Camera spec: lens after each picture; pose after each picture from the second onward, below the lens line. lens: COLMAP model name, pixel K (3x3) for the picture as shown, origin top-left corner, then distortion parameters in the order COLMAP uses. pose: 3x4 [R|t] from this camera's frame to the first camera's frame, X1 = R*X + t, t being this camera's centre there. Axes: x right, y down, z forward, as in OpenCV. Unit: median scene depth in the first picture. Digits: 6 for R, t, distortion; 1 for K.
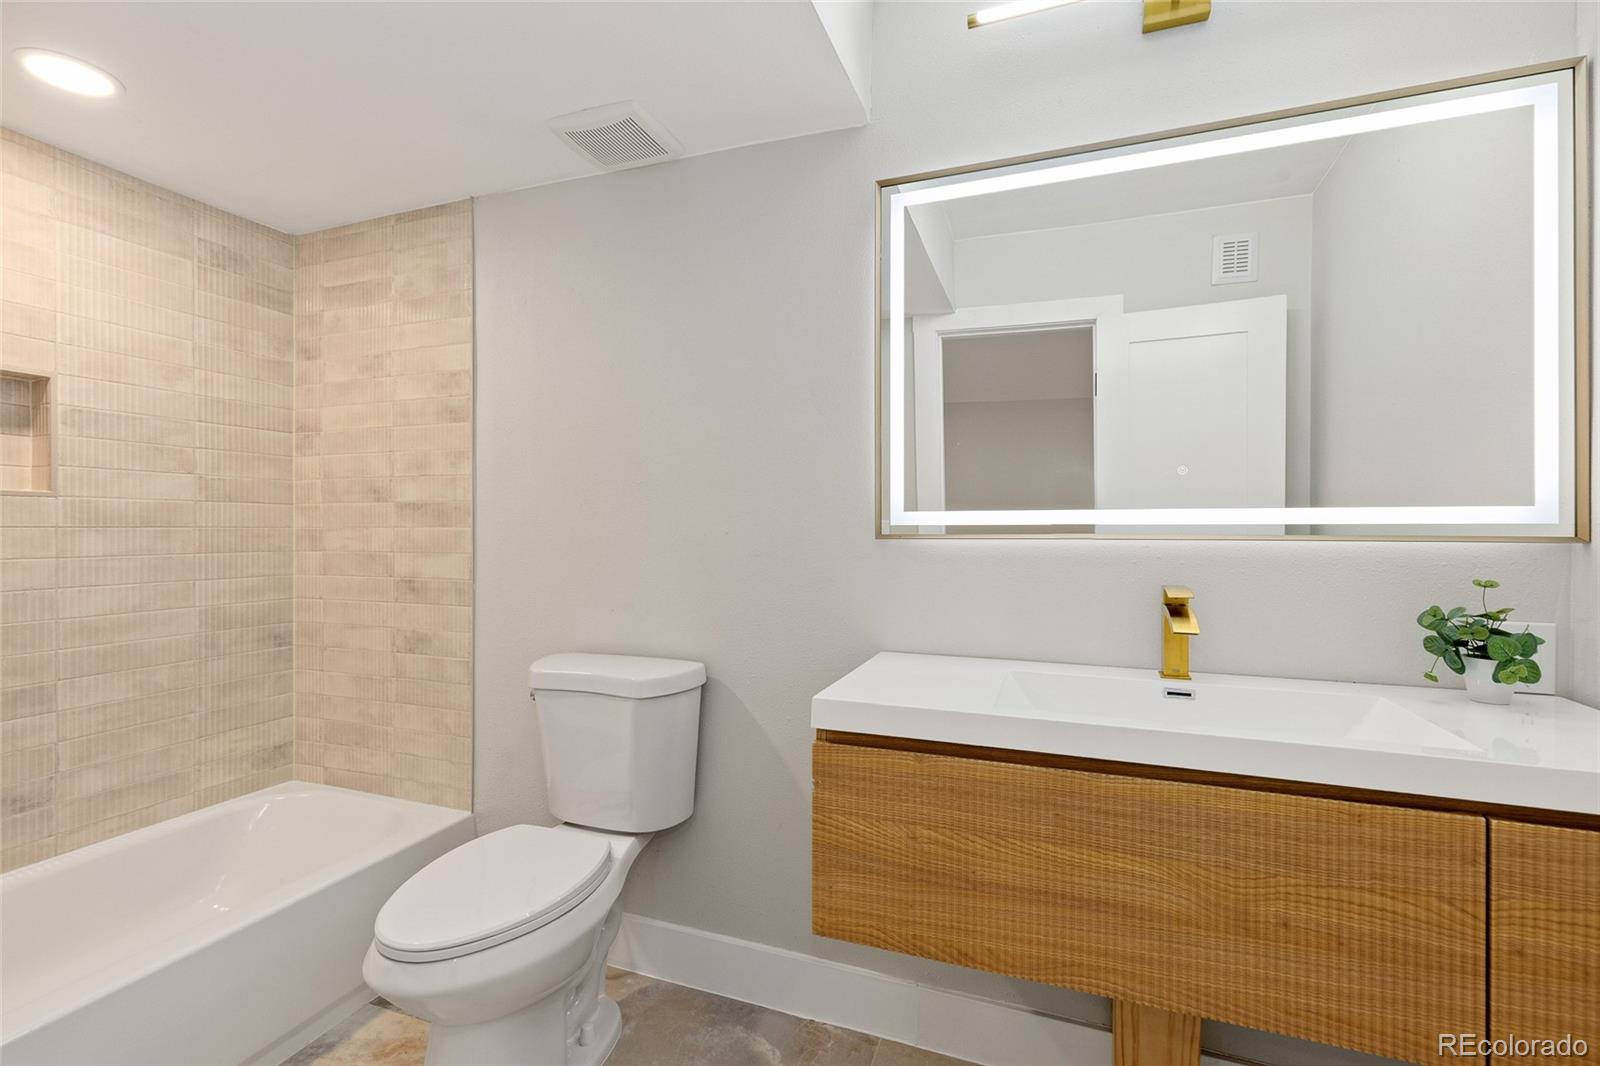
lens RADIAL K [[733.3, 0, 798.6], [0, 733.3, 532.1], [0, 0, 1]] dist [0.016428, -0.001828]
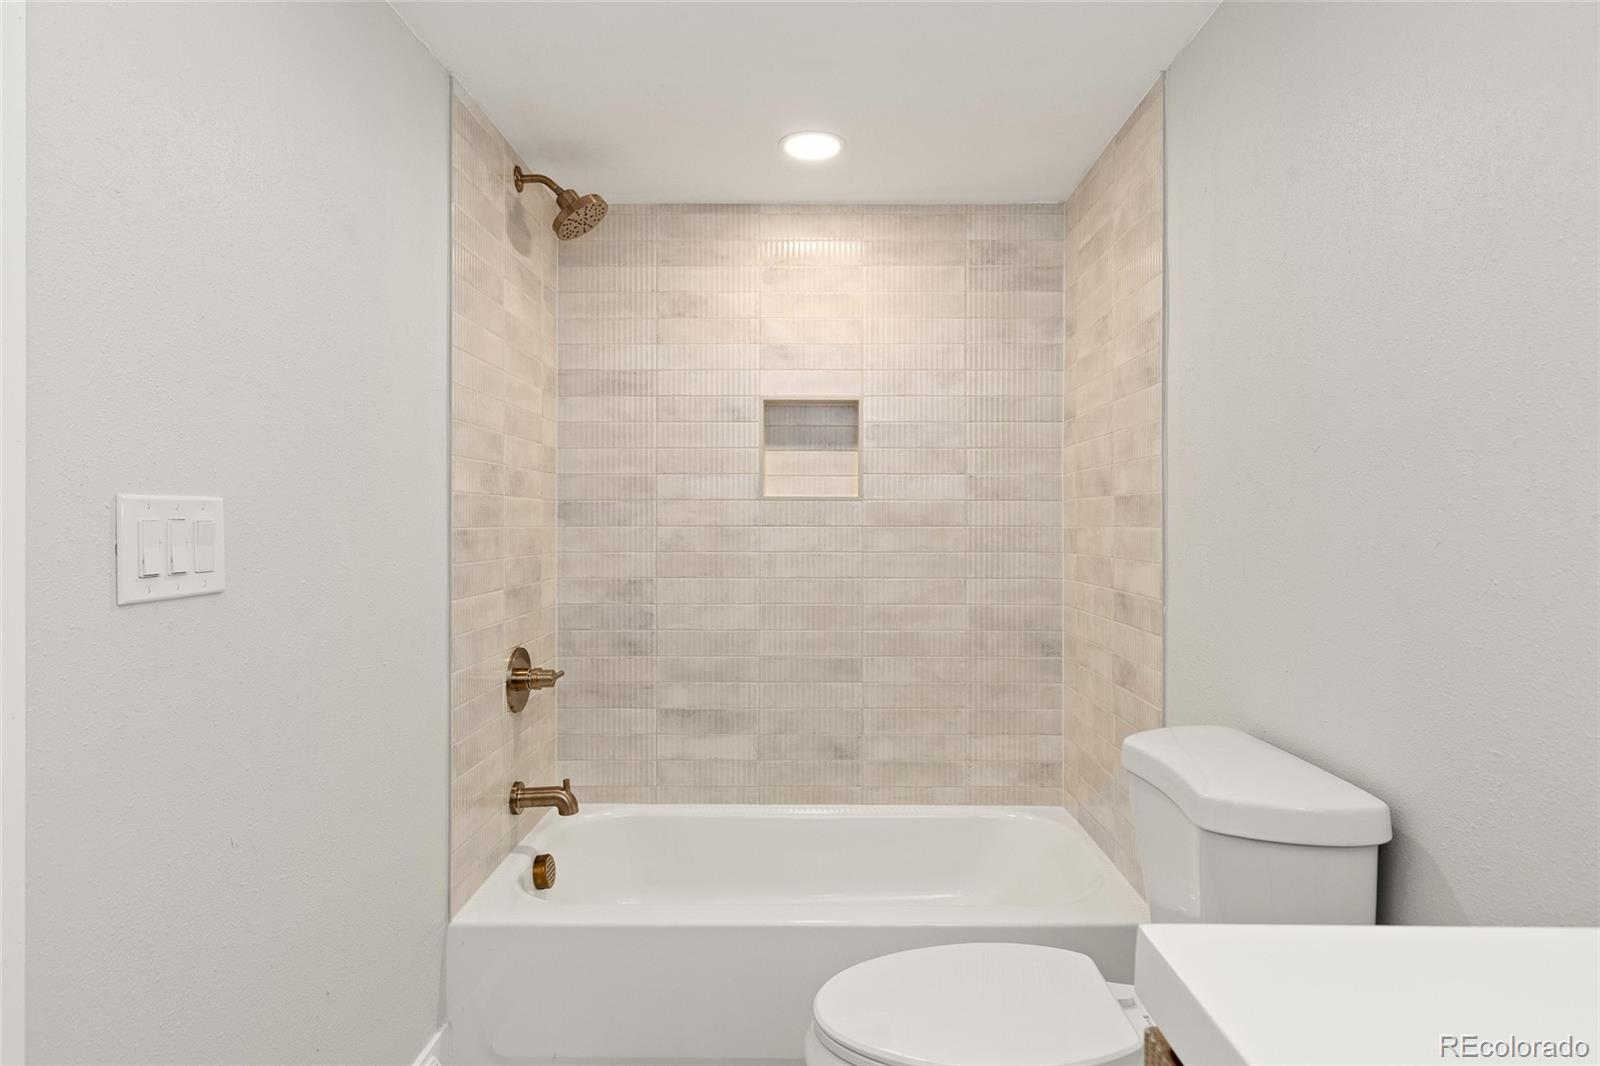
lens RADIAL K [[900.4, 0, 801.8], [0, 900.4, 524.8], [0, 0, 1]] dist [0.006154, -0.000757]
pose [[0.340412, 0.002189, -0.940274, 0.269077], [-0.006338, 0.999980, 0.000033, -0.006842], [0.940255, 0.005949, 0.340419, 0.363704]]
